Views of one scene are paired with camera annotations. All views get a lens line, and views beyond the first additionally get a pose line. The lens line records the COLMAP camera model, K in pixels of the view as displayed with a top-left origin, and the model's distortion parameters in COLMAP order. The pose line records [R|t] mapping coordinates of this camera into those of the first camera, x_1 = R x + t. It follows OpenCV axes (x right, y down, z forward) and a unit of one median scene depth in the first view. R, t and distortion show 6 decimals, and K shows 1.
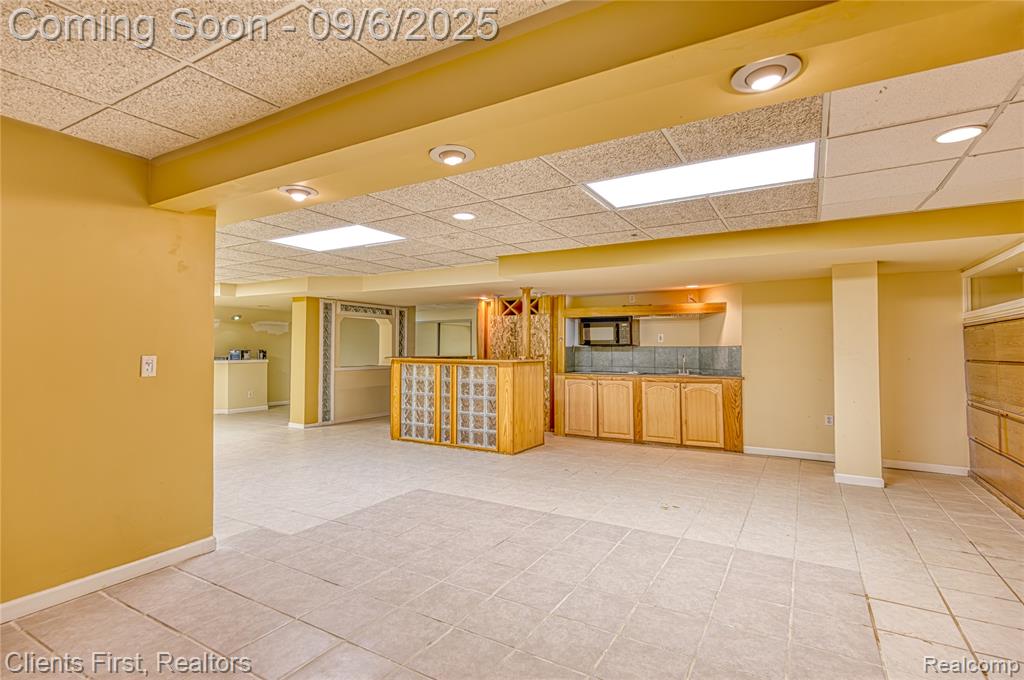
lens RADIAL K [[481.1, 0, 561.0], [0, 481.1, 334.5], [0, 0, 1]] dist [0.001652, 0.000158]
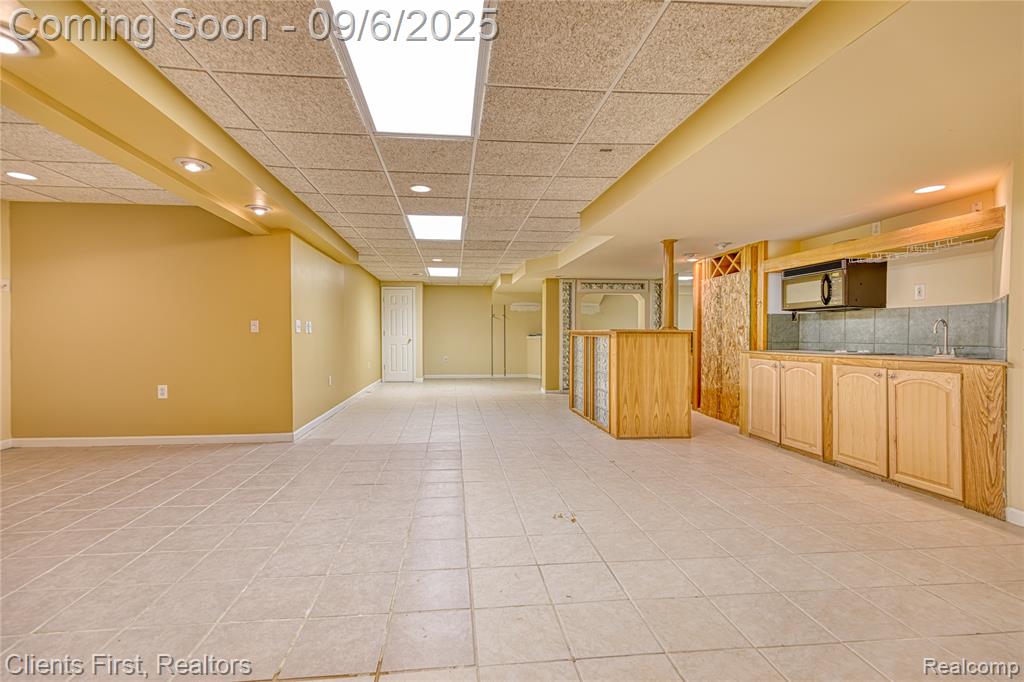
lens RADIAL K [[509.2, 0, 512.0], [0, 509.2, 341.0], [0, 0, 1]] dist [0.004305, 0.000343]
pose [[0.556994, 0.006394, -0.830492, 0.461013], [0.028846, 0.999218, 0.027040, 0.036934], [0.830015, -0.039017, 0.556374, 0.286601]]
